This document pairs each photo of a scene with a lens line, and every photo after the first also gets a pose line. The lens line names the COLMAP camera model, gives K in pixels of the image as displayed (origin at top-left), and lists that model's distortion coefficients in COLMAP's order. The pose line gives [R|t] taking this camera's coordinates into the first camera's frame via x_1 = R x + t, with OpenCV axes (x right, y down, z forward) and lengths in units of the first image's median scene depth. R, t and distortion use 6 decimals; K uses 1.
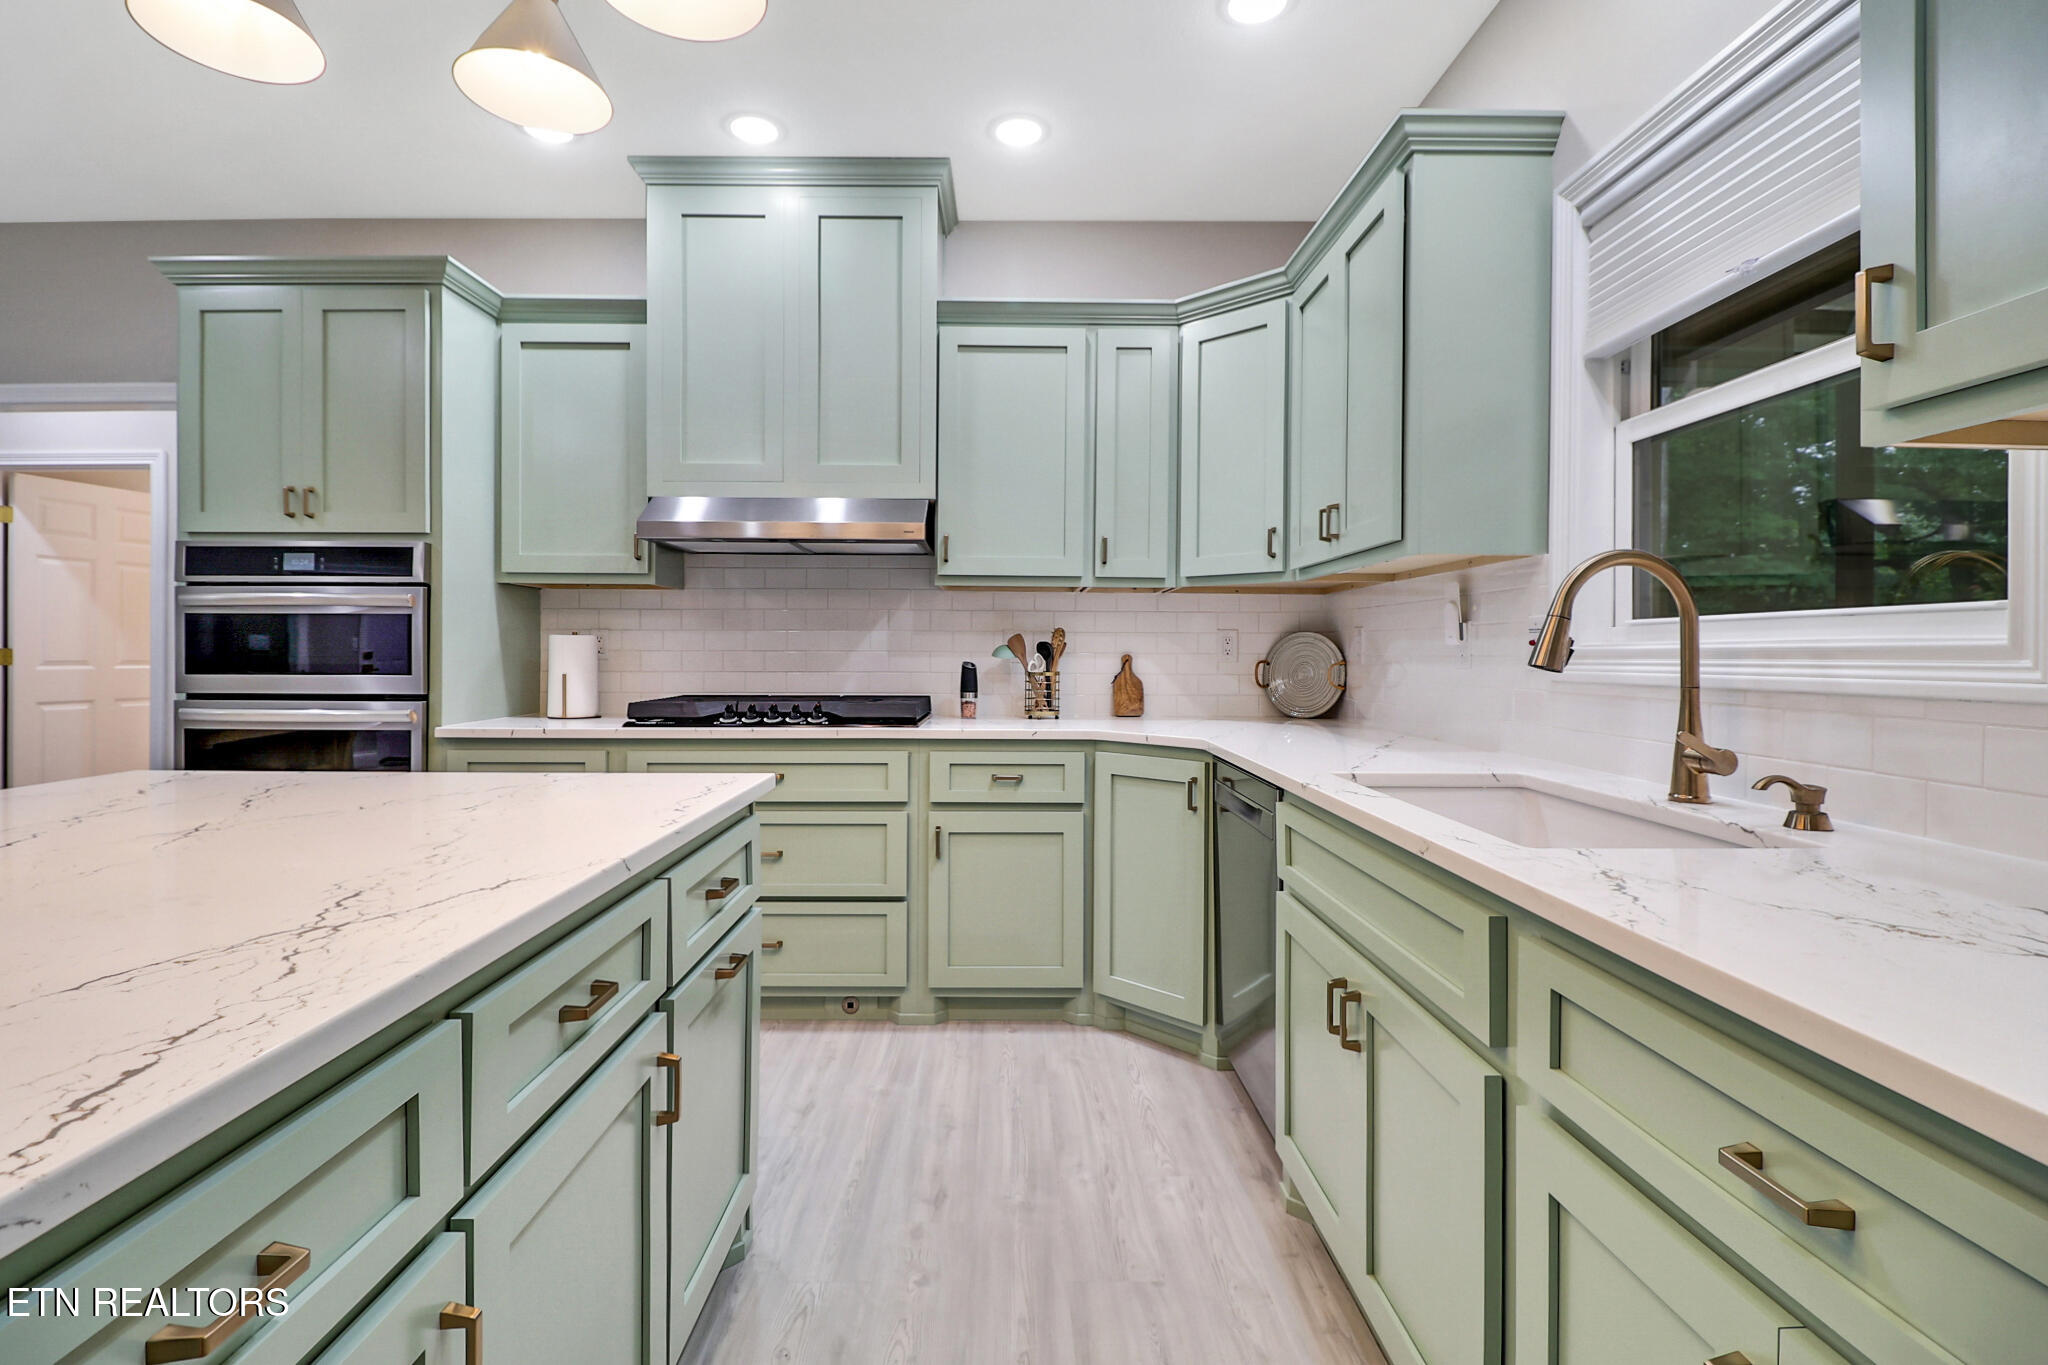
lens RADIAL K [[948.5, 0, 1021.0], [0, 948.5, 660.4], [0, 0, 1]] dist [-0.004084, -0.000138]
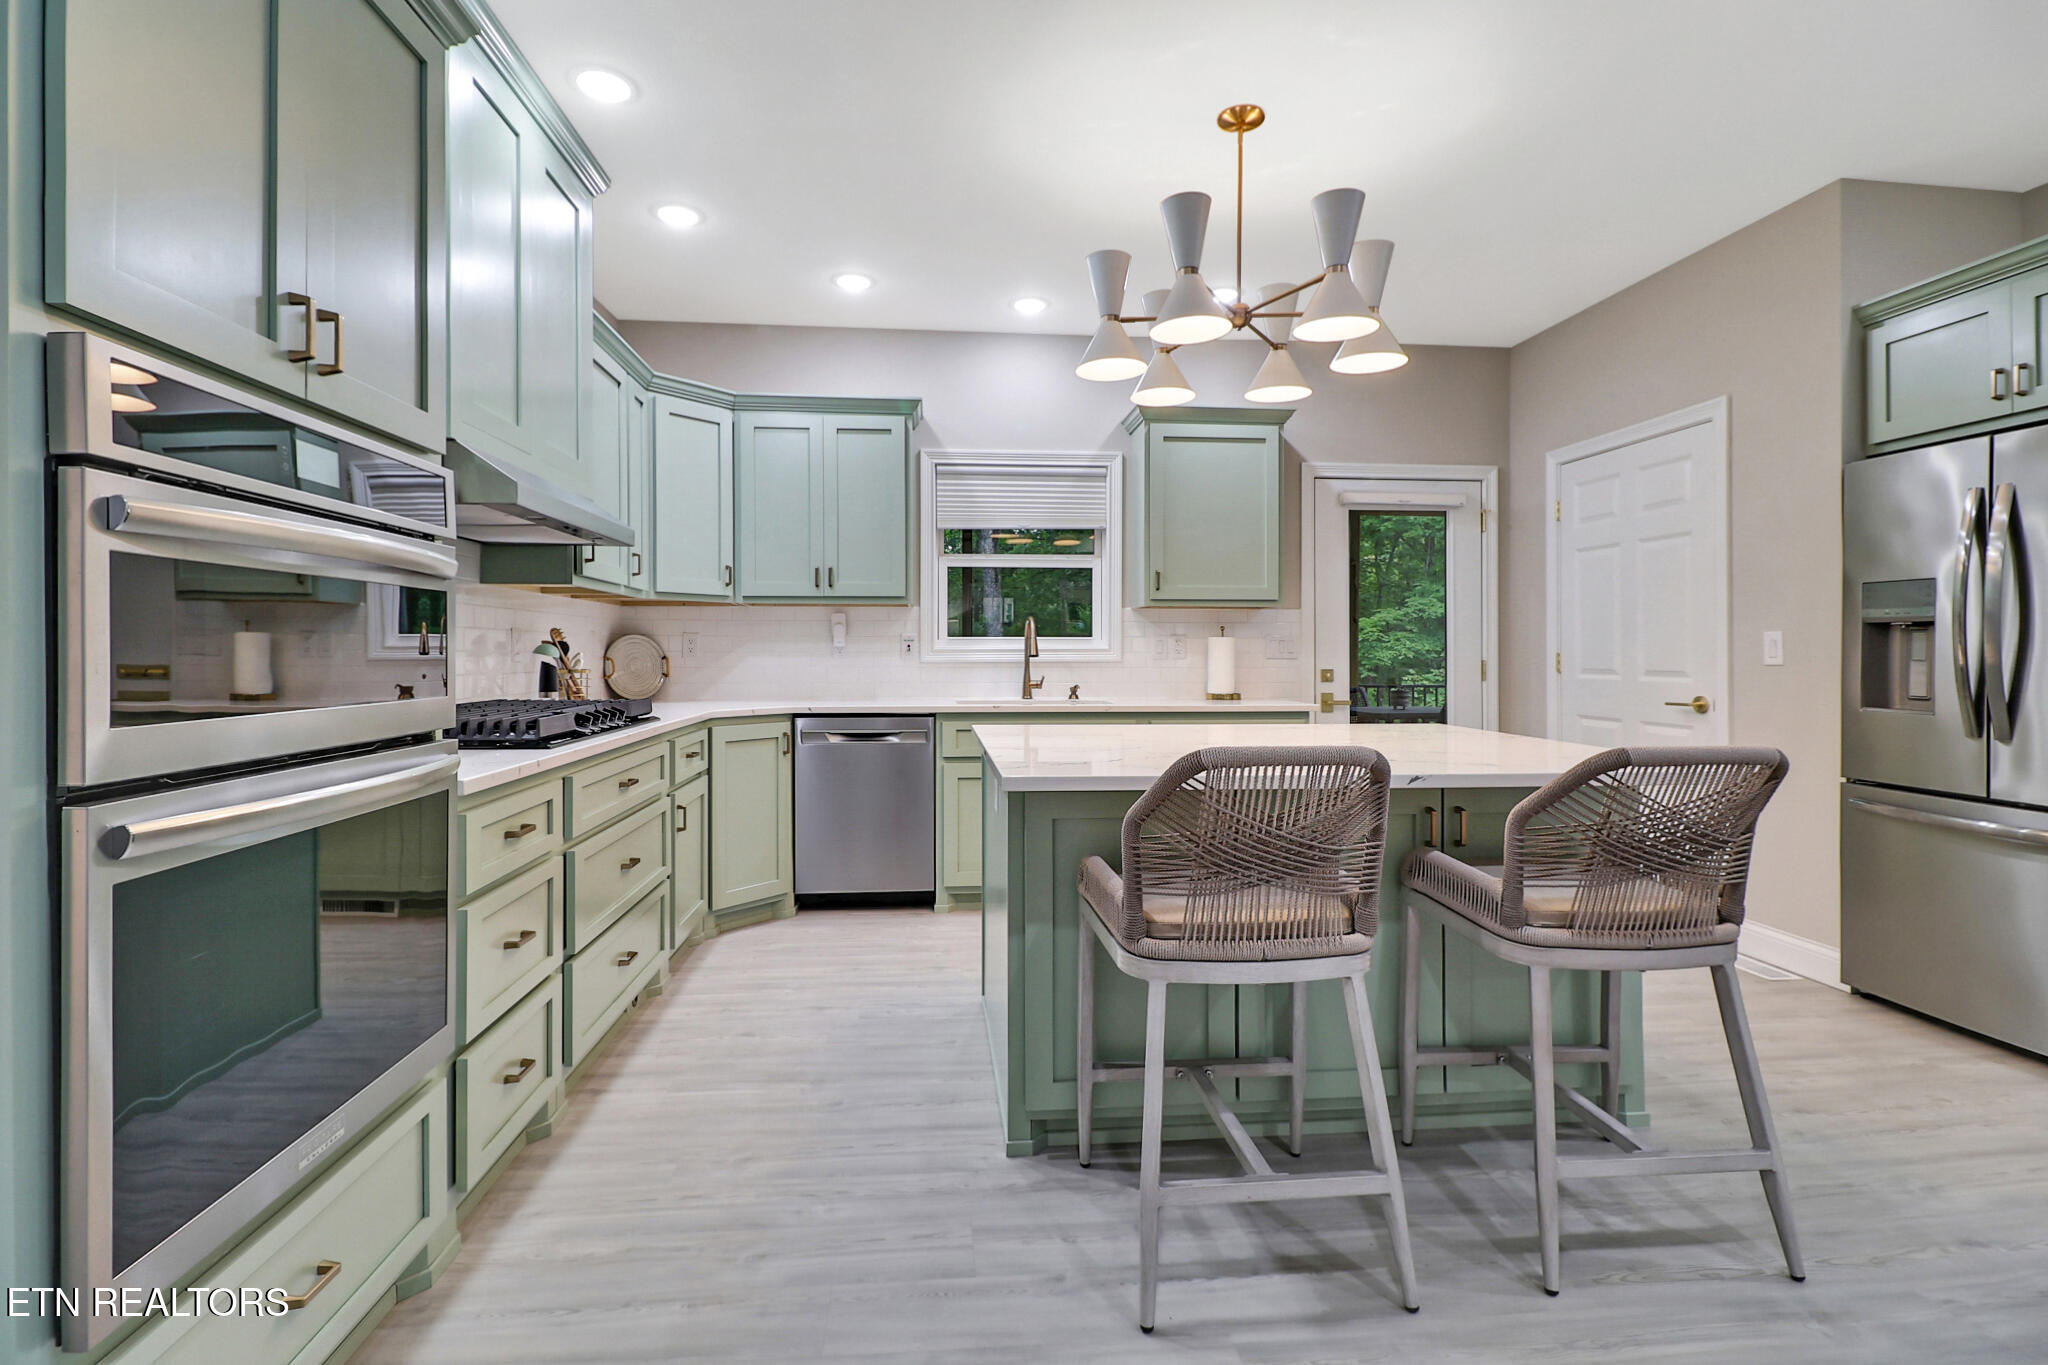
lens RADIAL K [[948.5, 0, 1023.4], [0, 948.5, 664.0], [0, 0, 1]] dist [-0.004084, -0.000138]
pose [[-0.094553, -0.018250, 0.995353, -1.263936], [0.006387, 0.999800, 0.018938, -0.012039], [-0.995499, 0.008148, -0.094417, 0.698632]]
